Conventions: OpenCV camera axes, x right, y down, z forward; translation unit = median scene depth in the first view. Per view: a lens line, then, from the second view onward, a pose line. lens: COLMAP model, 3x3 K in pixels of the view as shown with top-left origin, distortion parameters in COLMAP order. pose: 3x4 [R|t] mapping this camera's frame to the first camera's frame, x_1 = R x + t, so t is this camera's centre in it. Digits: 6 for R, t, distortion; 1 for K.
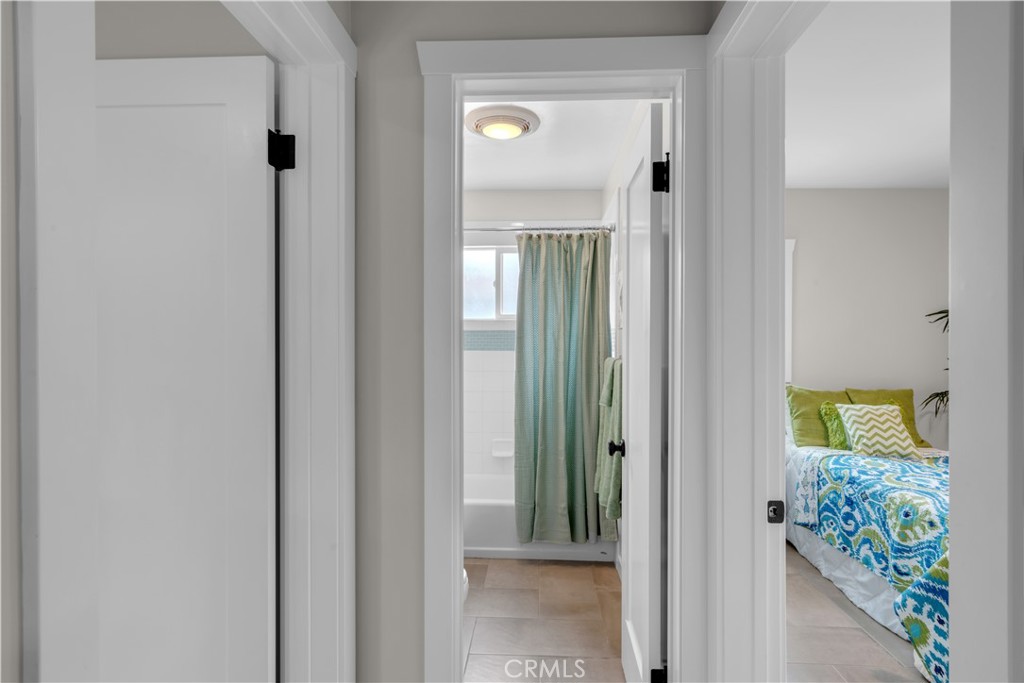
lens RADIAL K [[528.7, 0, 512.0], [0, 528.7, 341.5], [0, 0, 1]] dist [0.000185, 0.000073]
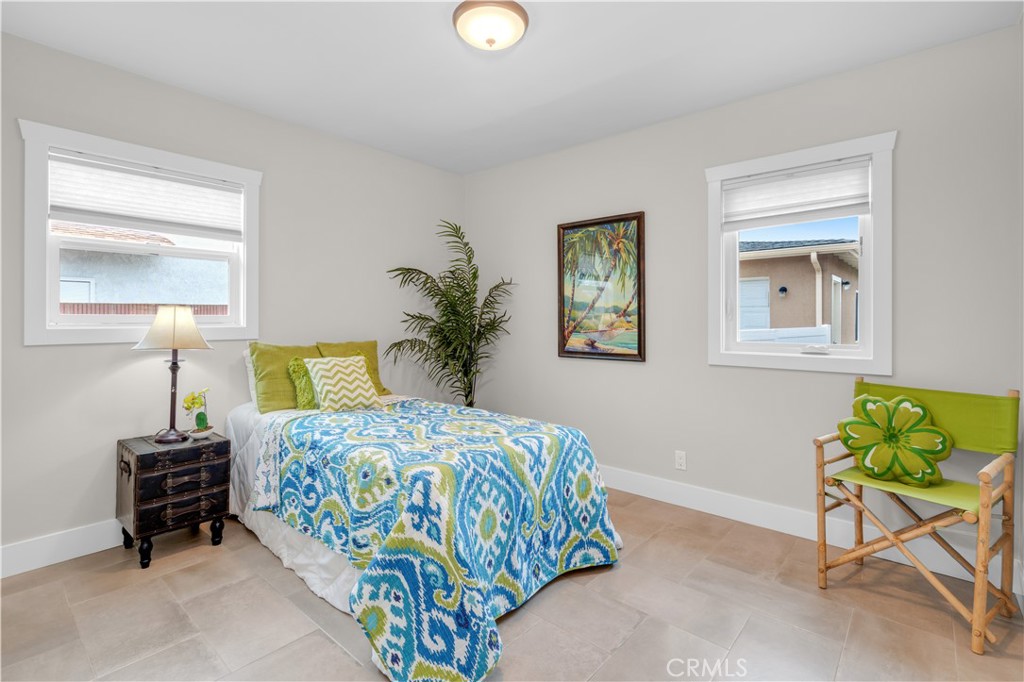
lens RADIAL K [[478.9, 0, 507.8], [0, 478.9, 315.9], [0, 0, 1]] dist [-0.003361, 0.000050]
pose [[0.619353, 0.000649, 0.785112, 0.241527], [0.003266, 0.999989, -0.003403, 0.062041], [-0.785106, 0.004671, 0.619344, 0.290704]]
